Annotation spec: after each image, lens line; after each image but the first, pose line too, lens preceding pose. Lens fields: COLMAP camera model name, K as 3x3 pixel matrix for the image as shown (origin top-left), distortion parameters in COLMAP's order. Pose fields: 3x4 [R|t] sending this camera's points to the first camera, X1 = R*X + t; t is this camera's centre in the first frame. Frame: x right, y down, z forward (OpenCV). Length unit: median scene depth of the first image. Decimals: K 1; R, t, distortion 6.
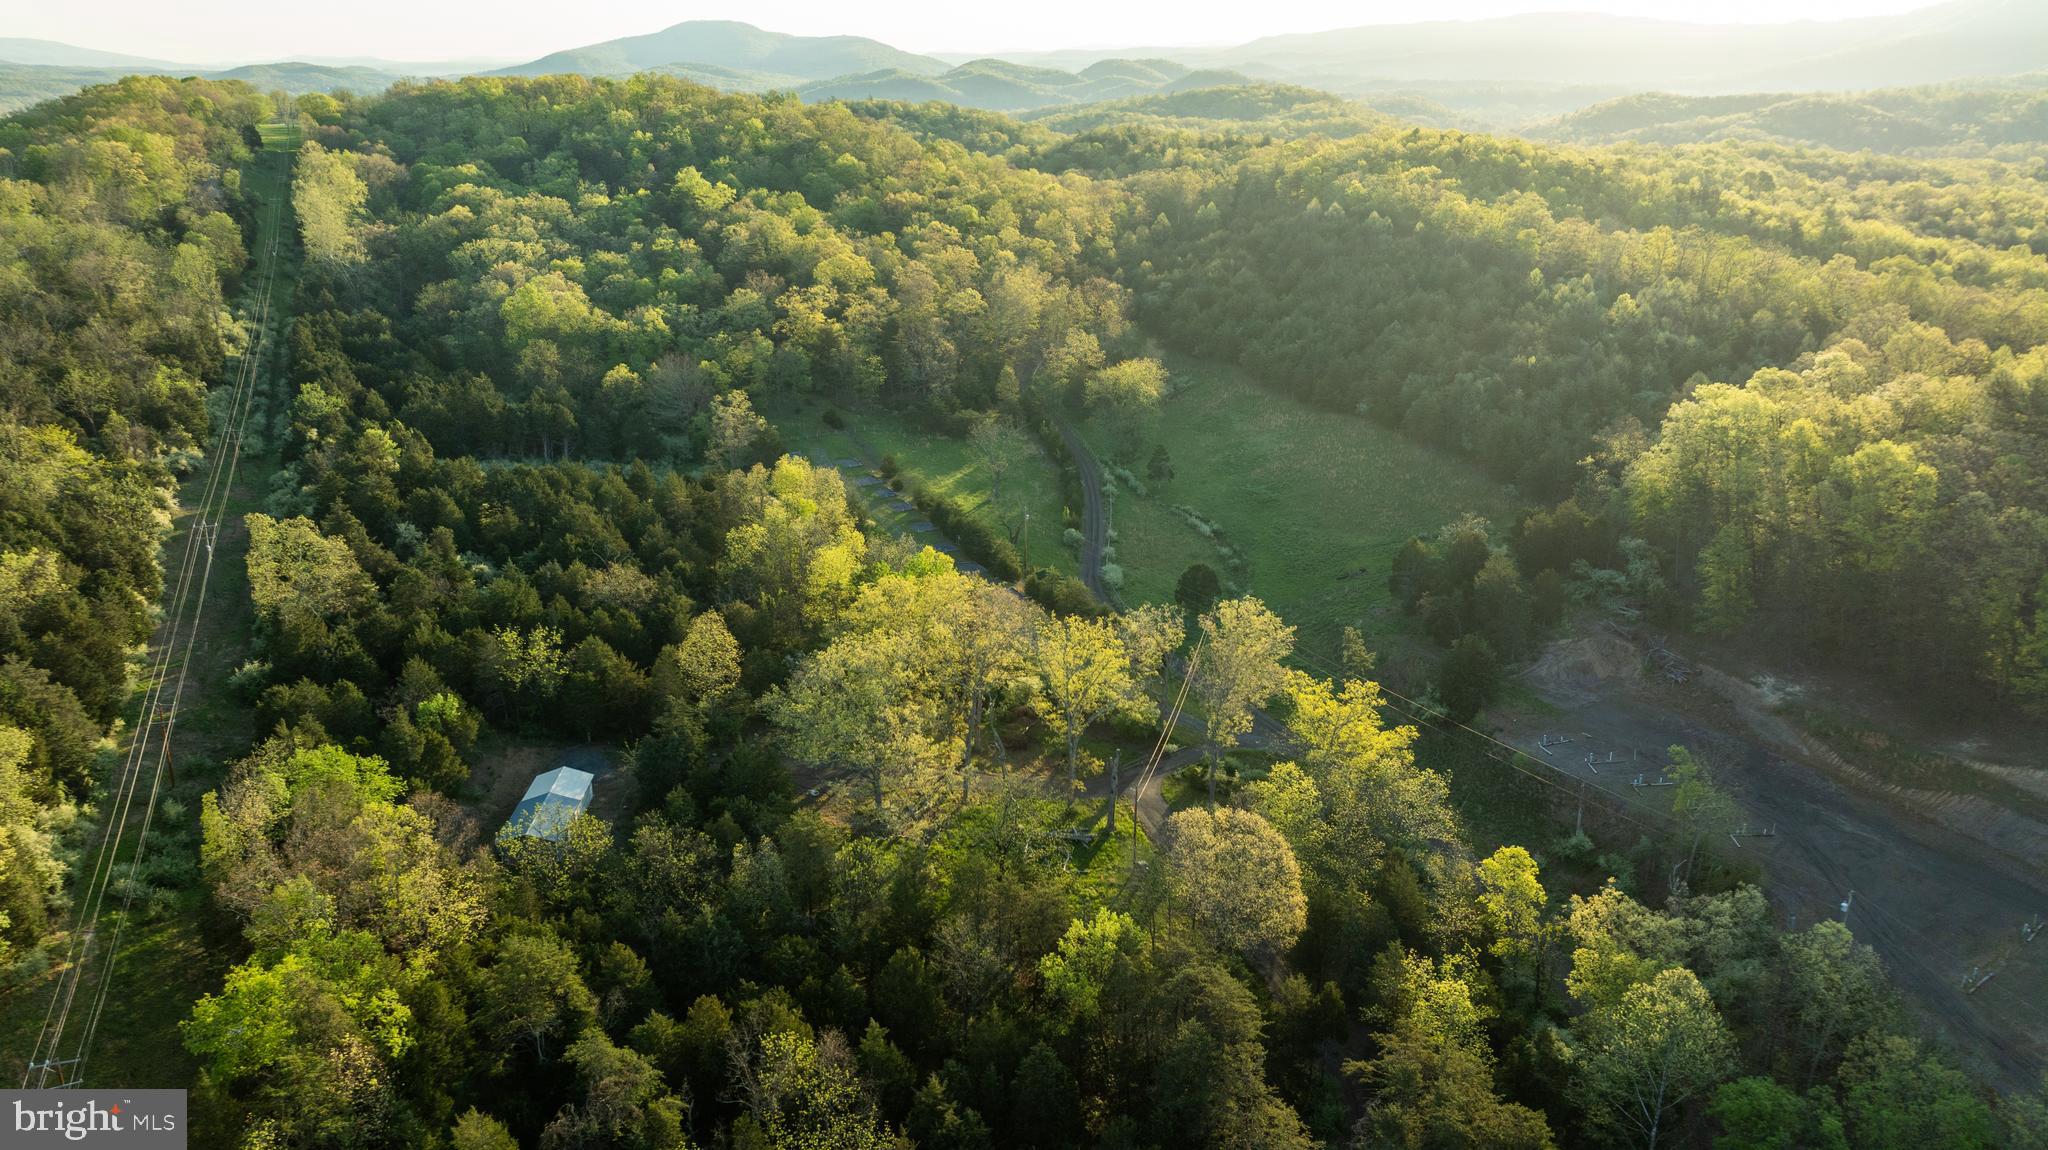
lens RADIAL K [[1448.8, 0, 1020.8], [0, 1448.8, 573.8], [0, 0, 1]] dist [-0.032507, 0.030773]
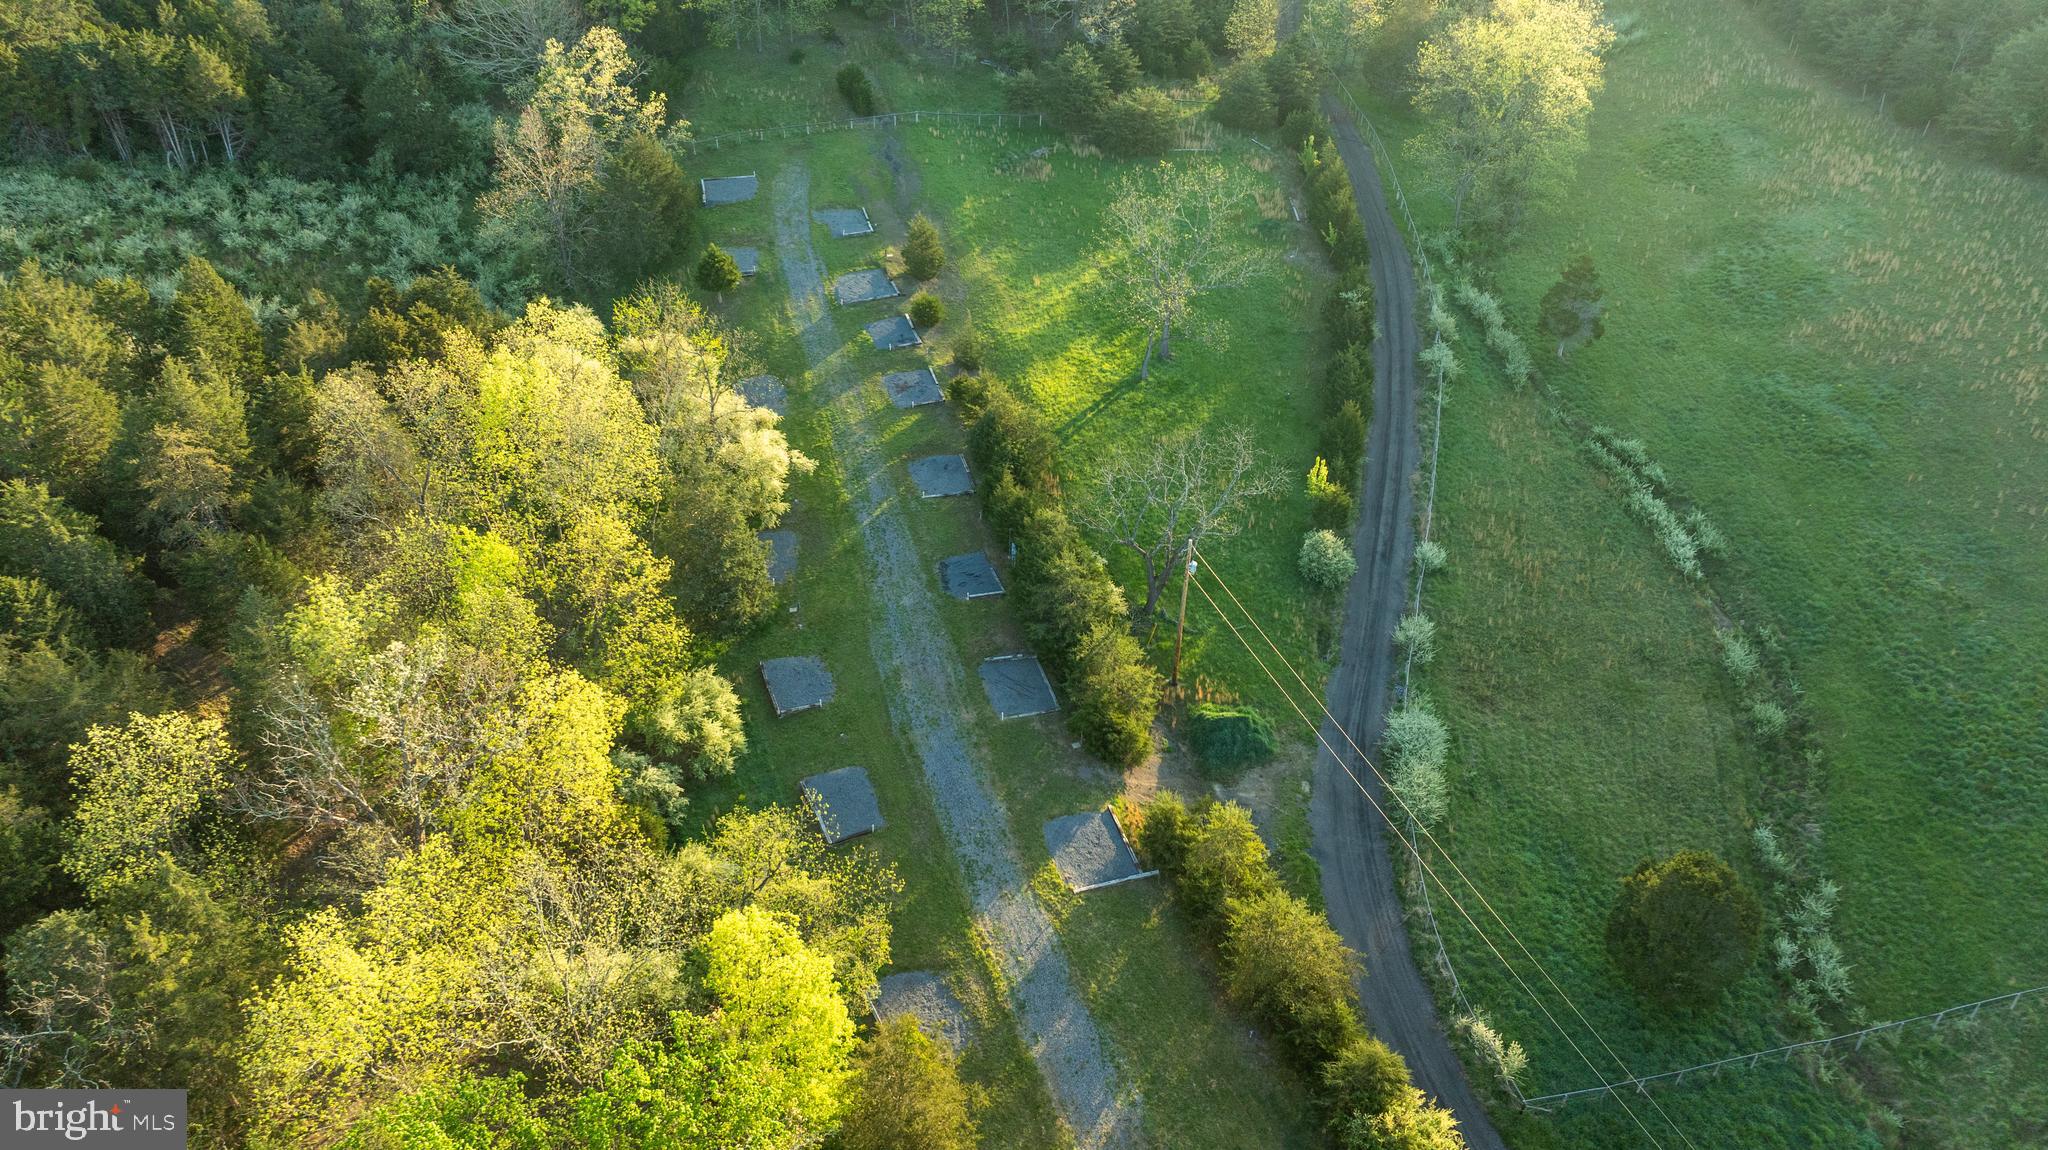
lens RADIAL K [[1448.8, 0, 1031.0], [0, 1448.8, 578.2], [0, 0, 1]] dist [-0.032507, 0.030773]
pose [[0.980775, 0.136429, -0.139529, 0.012703], [-0.085574, 0.943274, 0.320799, -0.119901], [0.175380, -0.302691, 0.936814, 0.564698]]
